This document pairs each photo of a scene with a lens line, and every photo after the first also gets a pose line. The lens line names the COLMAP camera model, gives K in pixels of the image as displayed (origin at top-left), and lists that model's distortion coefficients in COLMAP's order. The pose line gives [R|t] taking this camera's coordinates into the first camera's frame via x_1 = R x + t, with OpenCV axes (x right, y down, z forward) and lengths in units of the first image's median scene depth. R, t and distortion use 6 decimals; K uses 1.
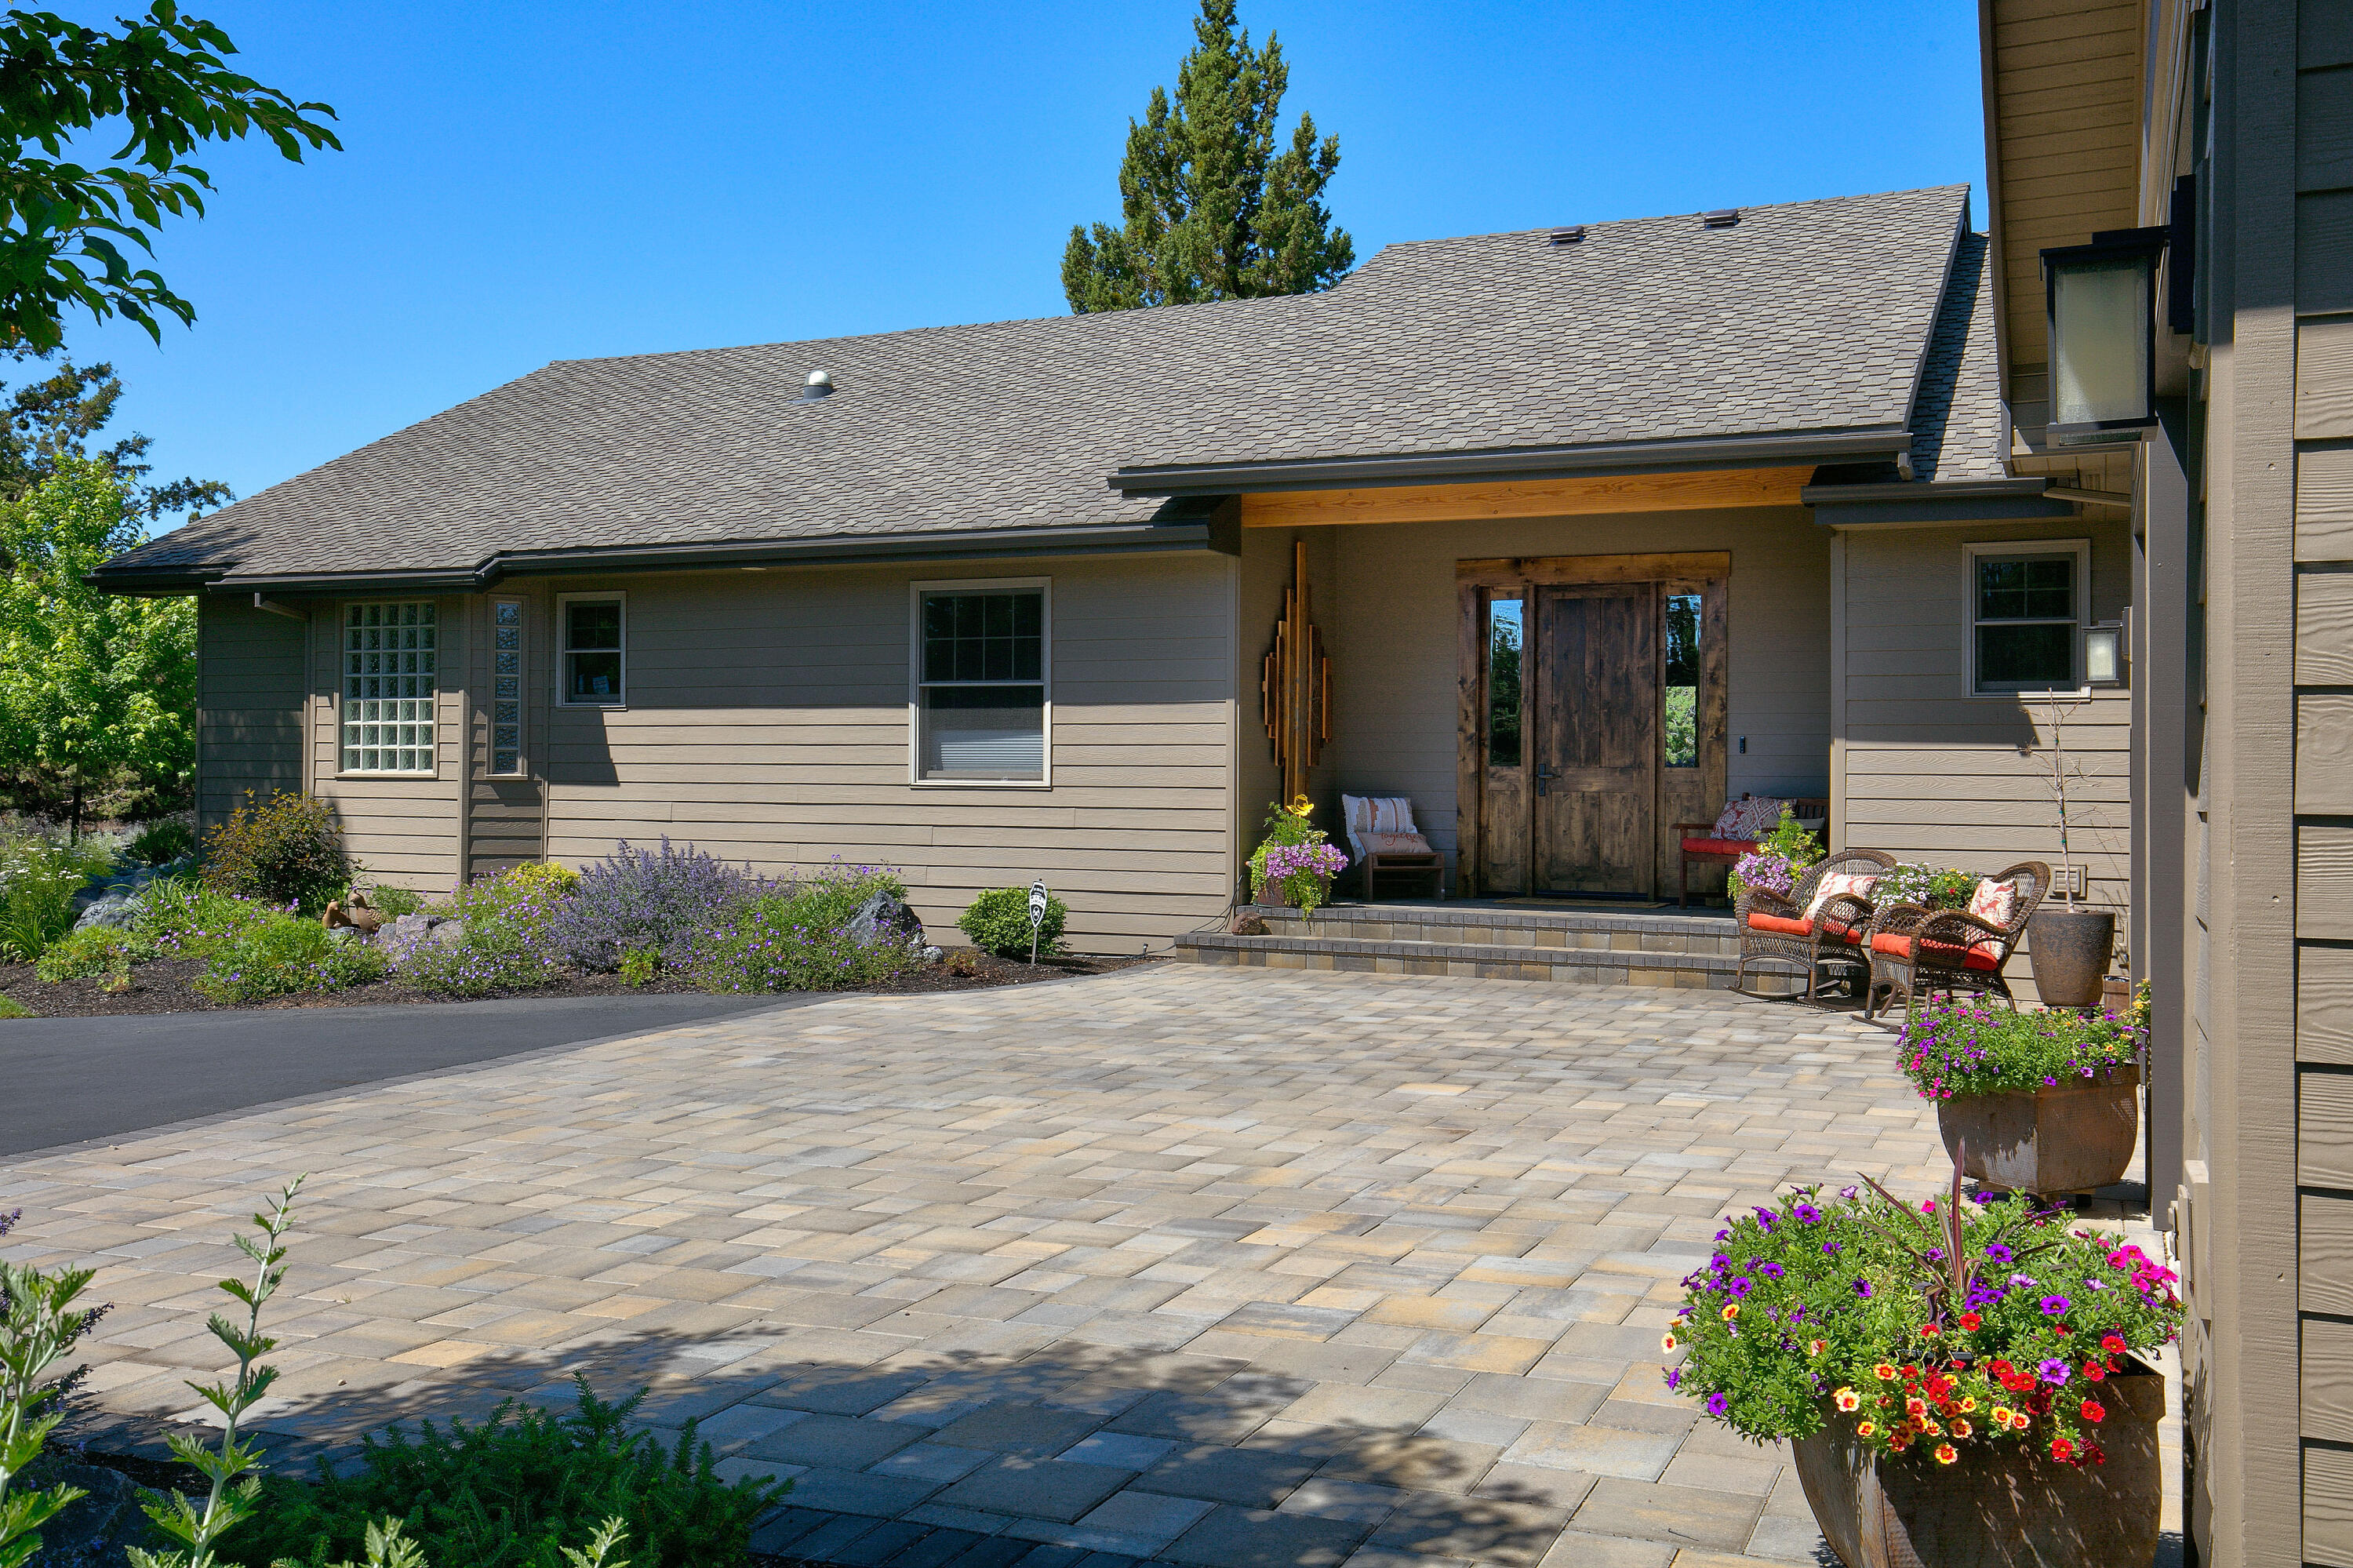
lens RADIAL K [[1869.1, 0, 1175.4], [0, 1869.1, 785.5], [0, 0, 1]] dist [-0.002132, 0.000124]
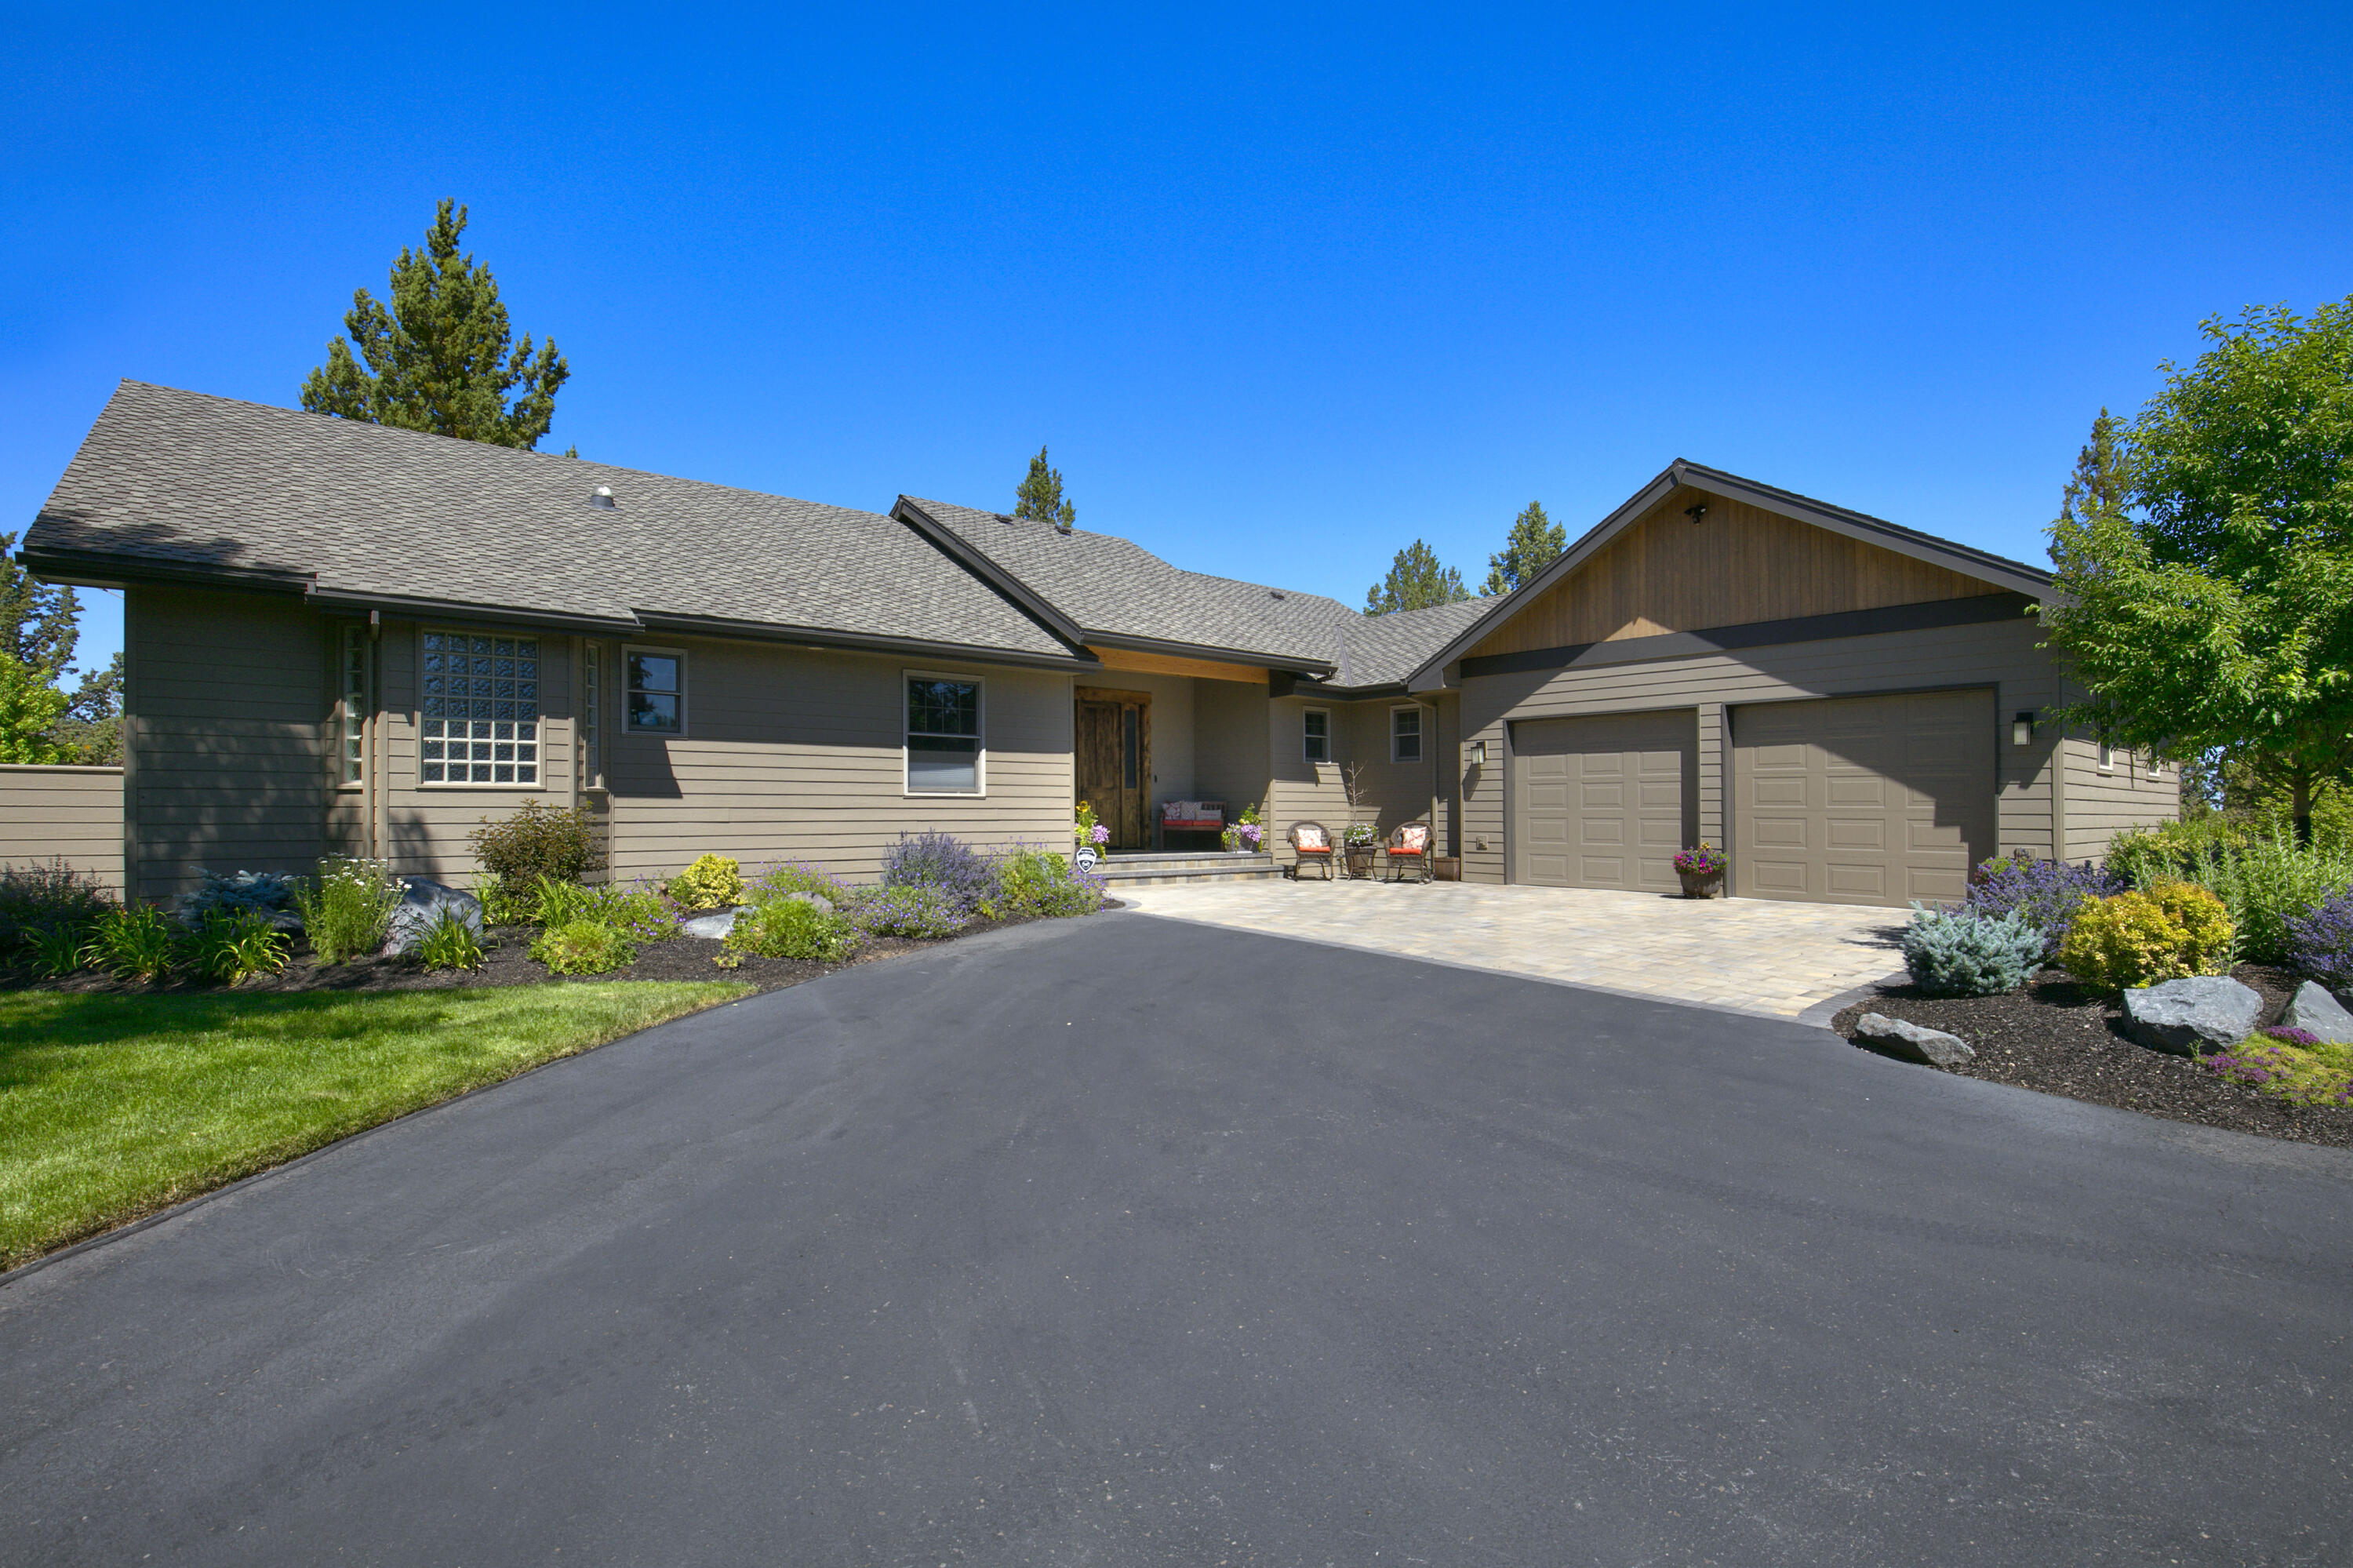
lens RADIAL K [[1108.4, 0, 1163.5], [0, 1108.4, 775.6], [0, 0, 1]] dist [-0.034121, -0.000682]
pose [[0.469616, 0.016600, 0.882715, -0.856168], [0.001332, 0.999809, -0.019511, 0.000957], [-0.882870, 0.010338, 0.469504, 0.345846]]
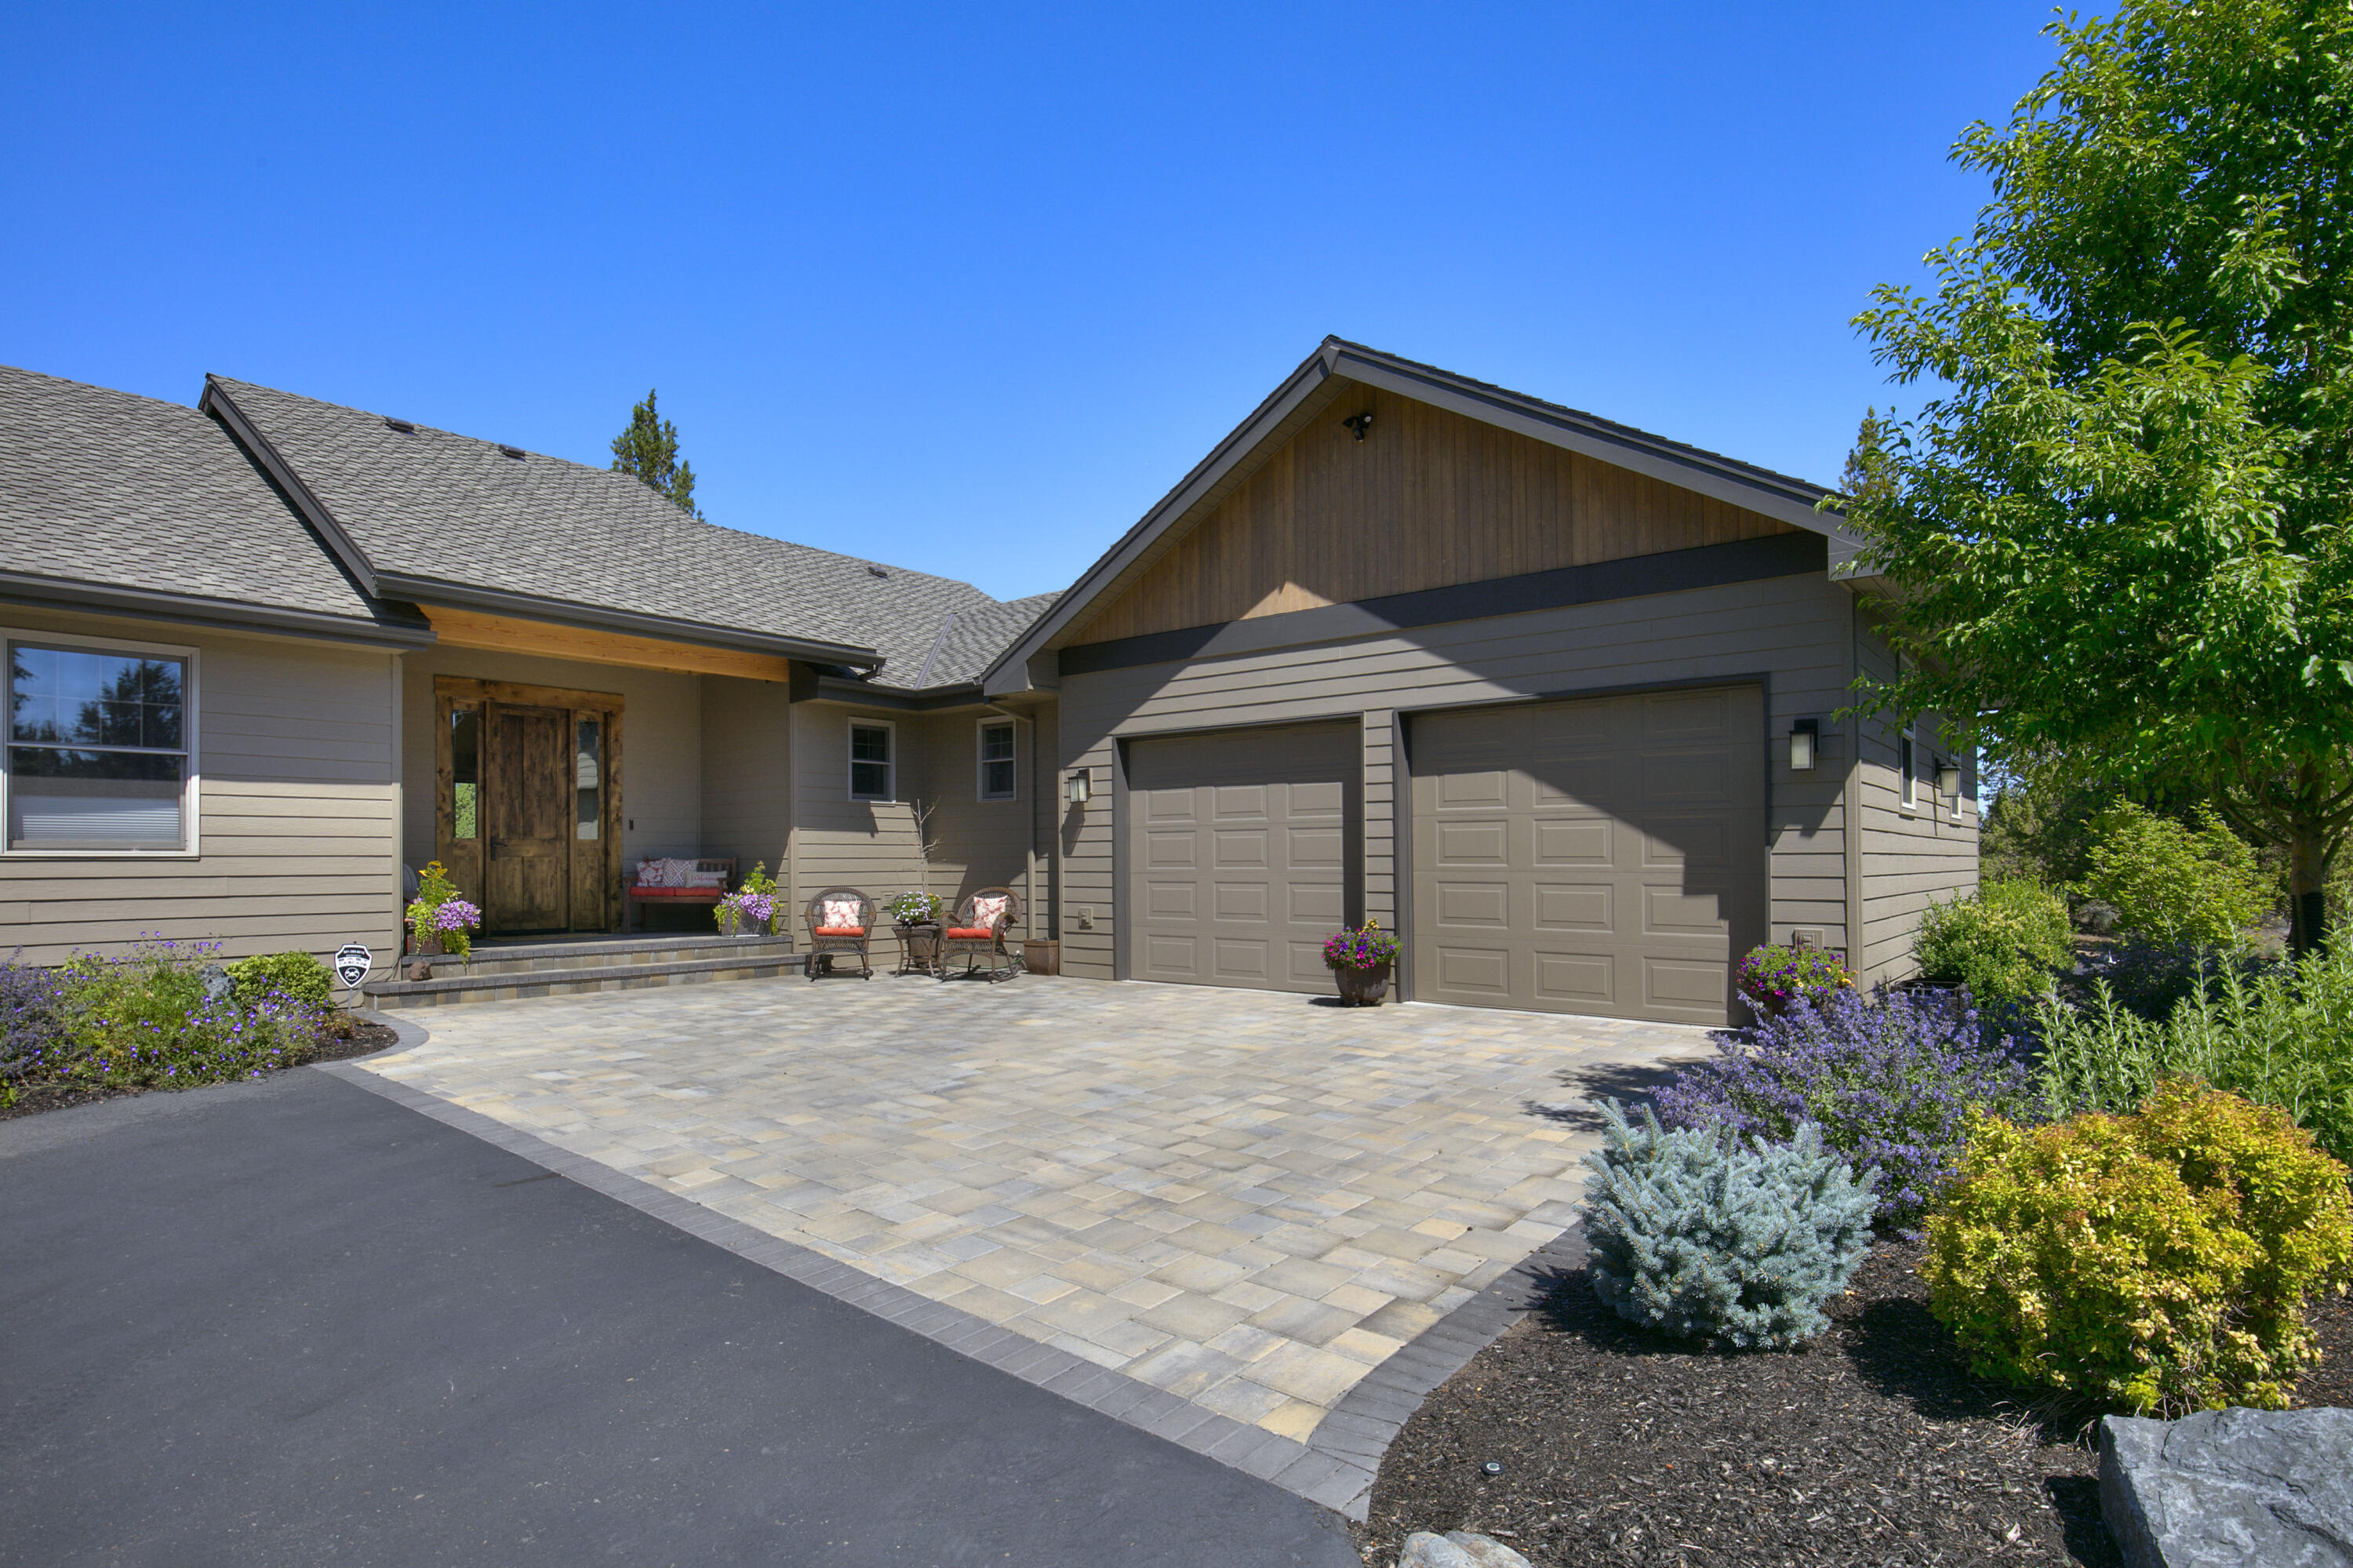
lens RADIAL K [[1269.5, 0, 1176.8], [0, 1269.5, 806.7], [0, 0, 1]] dist [-0.031333, 0.000142]
pose [[0.266221, 0.027129, 0.963530, -0.543500], [0.006650, 0.999528, -0.029980, -0.002540], [-0.963889, 0.014388, 0.265915, 0.295146]]
